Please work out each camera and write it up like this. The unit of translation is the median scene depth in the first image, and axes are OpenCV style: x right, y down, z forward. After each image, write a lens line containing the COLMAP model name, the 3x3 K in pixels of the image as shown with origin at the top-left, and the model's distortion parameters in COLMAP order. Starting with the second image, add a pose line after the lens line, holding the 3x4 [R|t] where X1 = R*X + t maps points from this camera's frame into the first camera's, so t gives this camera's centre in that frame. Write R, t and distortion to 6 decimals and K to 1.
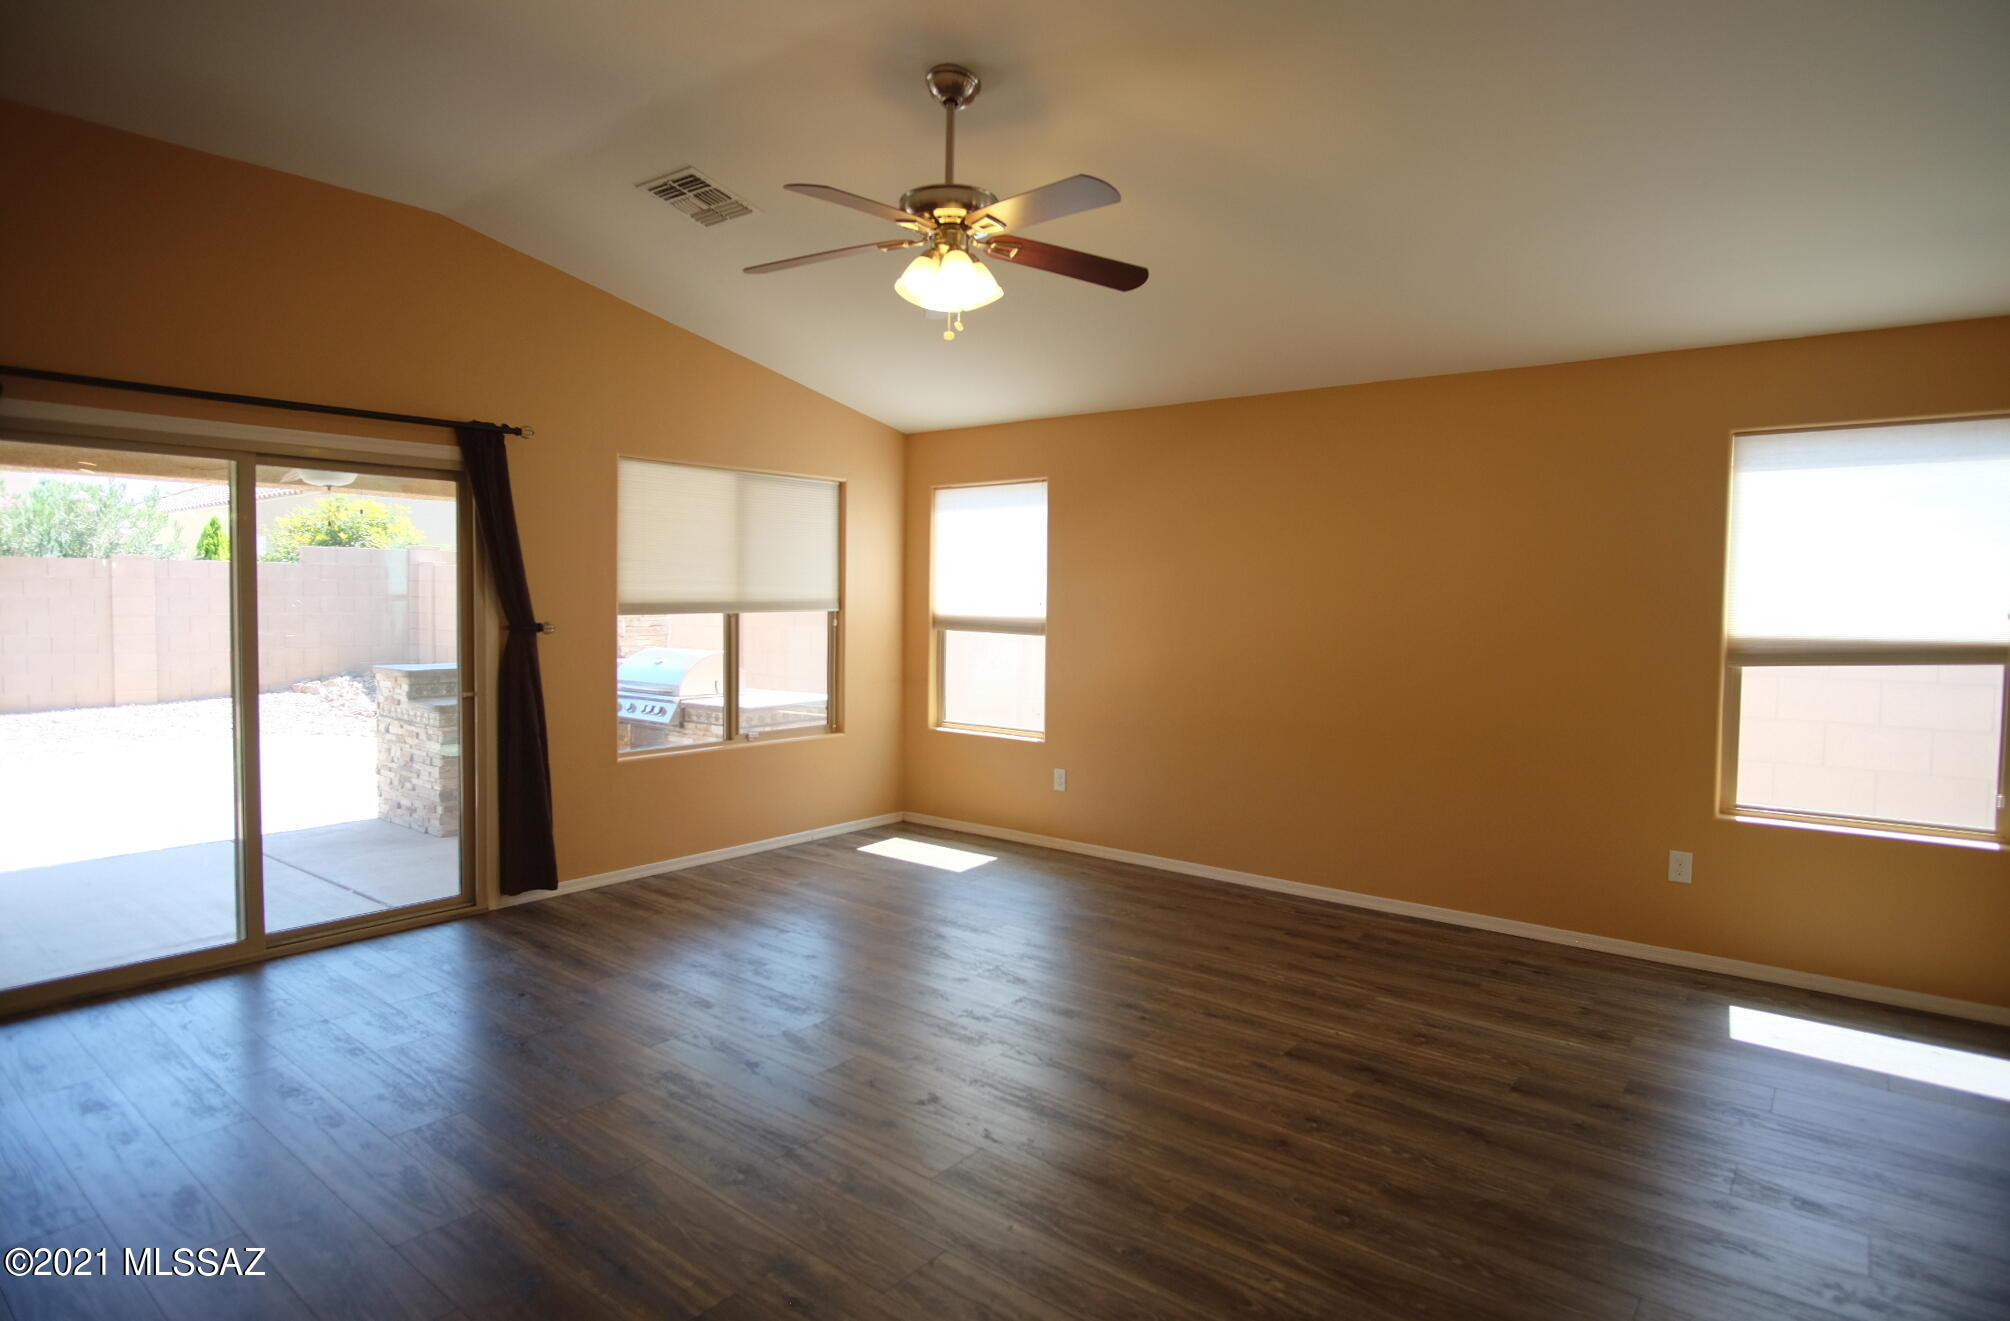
lens RADIAL K [[1100.7, 0, 1004.3], [0, 1100.7, 638.1], [0, 0, 1]] dist [-0.025120, 0.000423]
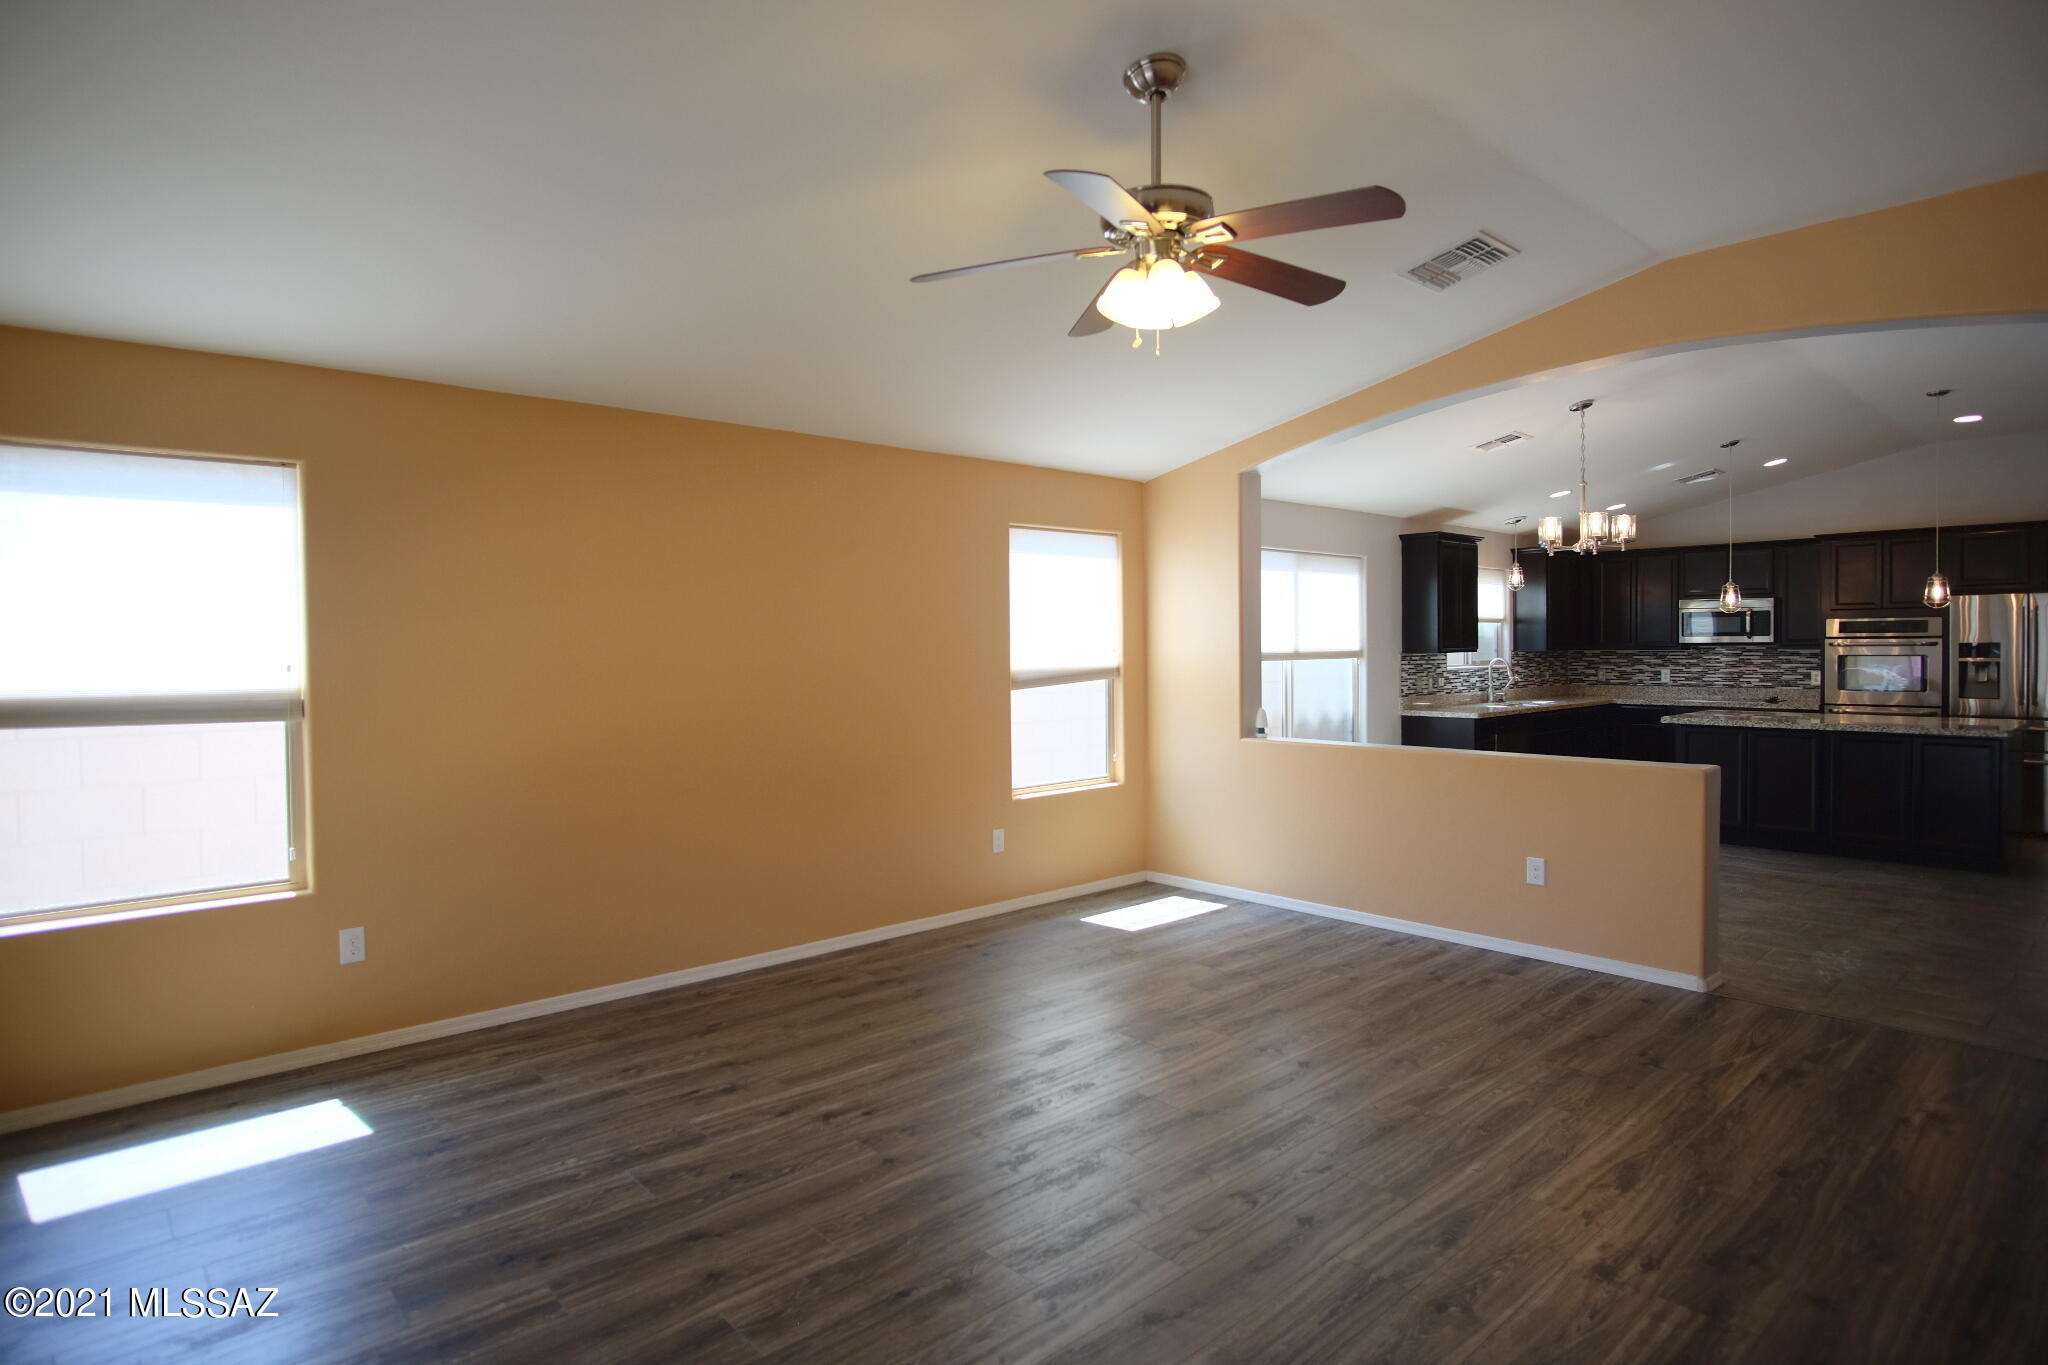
lens RADIAL K [[1094.3, 0, 1024.0], [0, 1094.3, 682.5], [0, 0, 1]] dist [-0.030520, -0.000083]
pose [[0.157561, -0.046620, 0.986408, -0.642948], [0.050455, 0.997960, 0.039107, -0.035023], [-0.986219, 0.043607, 0.159592, 0.673298]]
